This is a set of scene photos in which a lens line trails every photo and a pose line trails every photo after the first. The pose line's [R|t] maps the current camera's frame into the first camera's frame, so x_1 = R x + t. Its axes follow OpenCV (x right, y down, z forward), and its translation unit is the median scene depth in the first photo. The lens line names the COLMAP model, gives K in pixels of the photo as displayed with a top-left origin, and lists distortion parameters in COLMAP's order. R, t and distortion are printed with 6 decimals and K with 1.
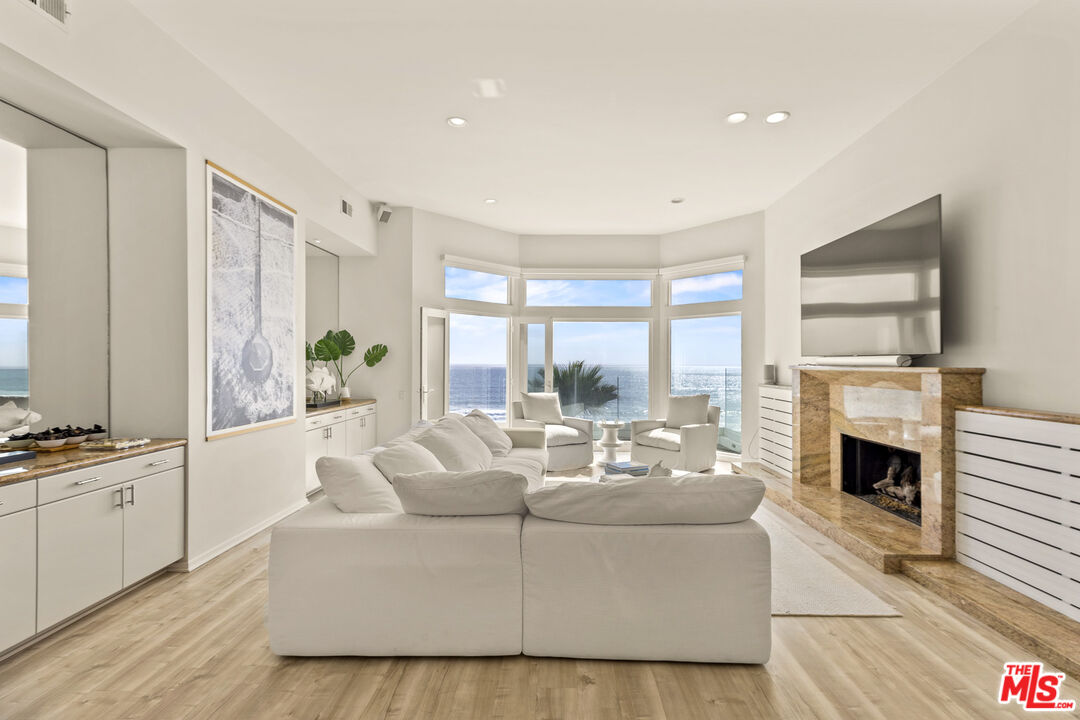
lens RADIAL K [[492.4, 0, 547.6], [0, 492.4, 359.8], [0, 0, 1]] dist [-0.000478, -0.000017]
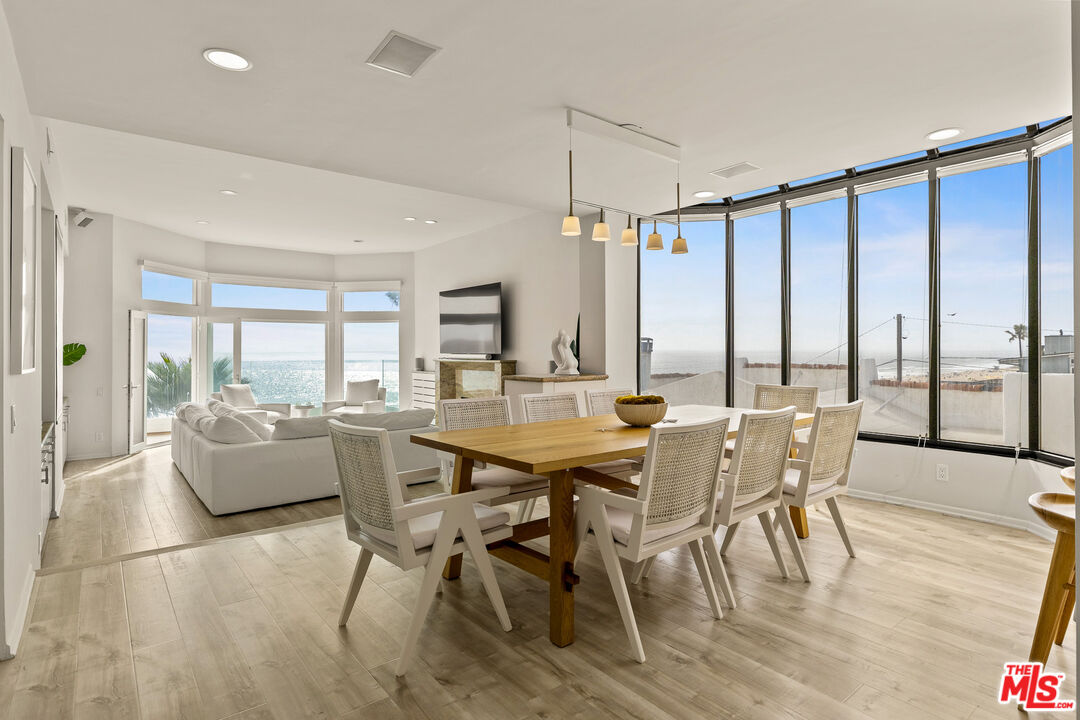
lens RADIAL K [[592.3, 0, 542.7], [0, 592.3, 352.8], [0, 0, 1]] dist [0.006861, 0.000773]
pose [[0.772347, -0.010300, 0.635117, -0.386885], [0.002651, 0.999912, 0.012992, -0.026760], [-0.635195, -0.008351, 0.772306, -0.606333]]
